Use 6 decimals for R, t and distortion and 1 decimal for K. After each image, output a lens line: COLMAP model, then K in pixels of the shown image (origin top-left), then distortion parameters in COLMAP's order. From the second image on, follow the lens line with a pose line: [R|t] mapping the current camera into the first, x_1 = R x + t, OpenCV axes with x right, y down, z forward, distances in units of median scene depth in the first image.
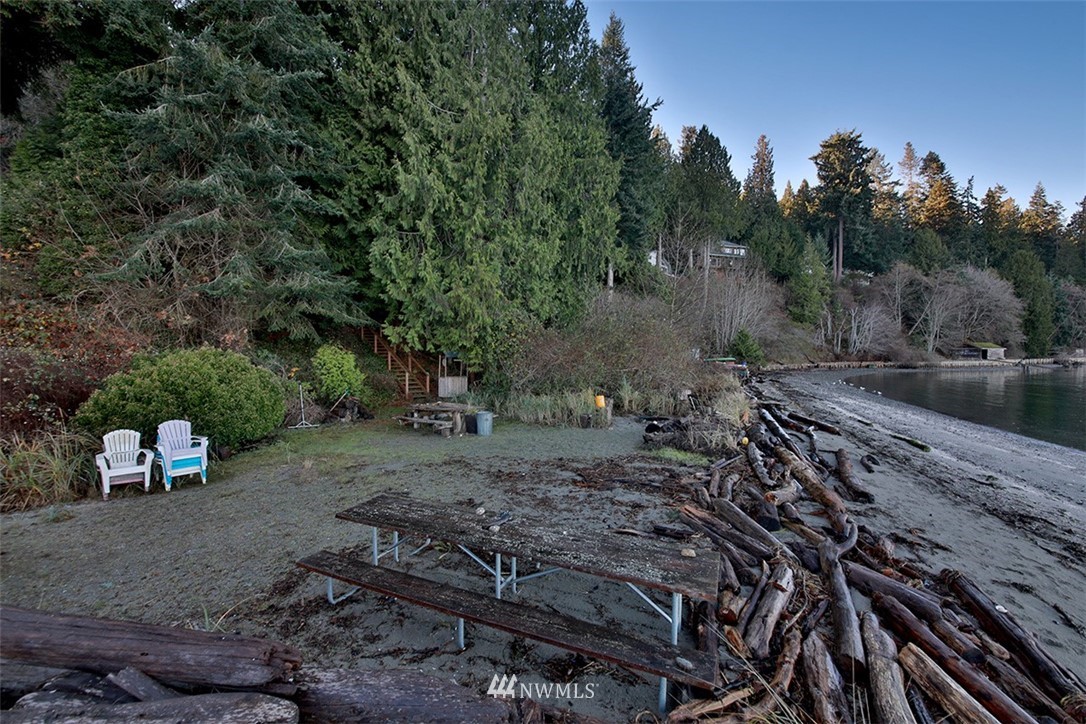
lens RADIAL K [[407.8, 0, 543.0], [0, 407.8, 362.0], [0, 0, 1]] dist [-0.047409, -0.000365]
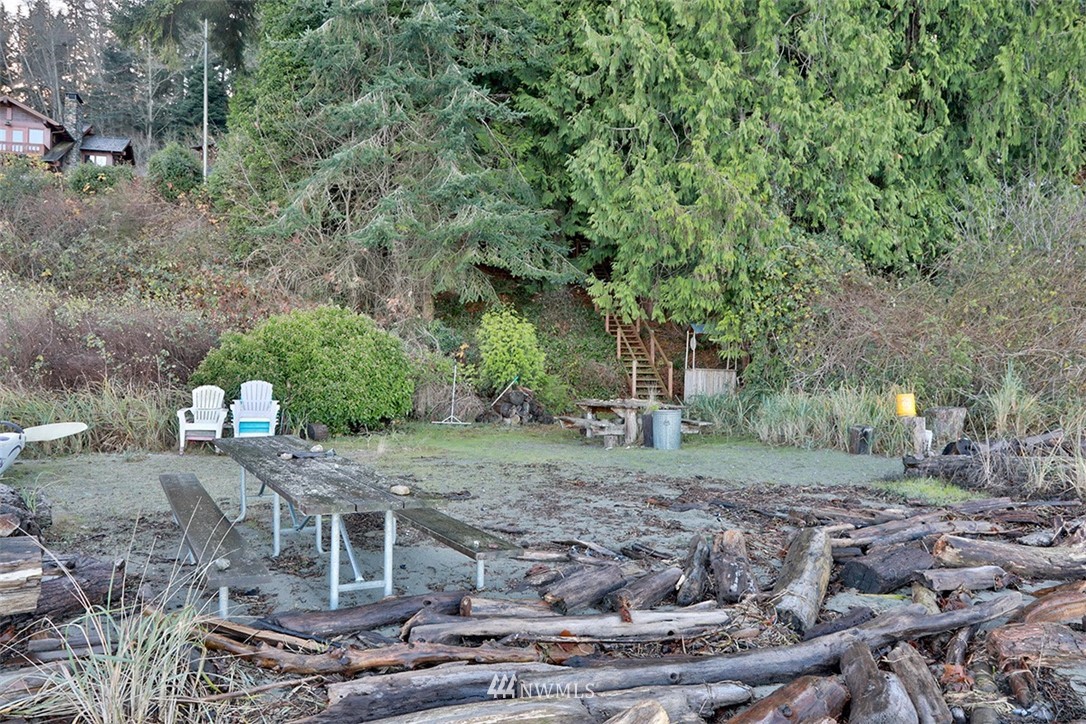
lens RADIAL K [[747.9, 0, 543.0], [0, 747.9, 362.0], [0, 0, 1]] dist [-0.133096, 0.001252]
pose [[0.798588, 0.013869, -0.601718, 0.268646], [-0.028599, 0.999480, -0.014920, 0.060242], [0.601198, 0.029124, 0.798569, 0.050031]]
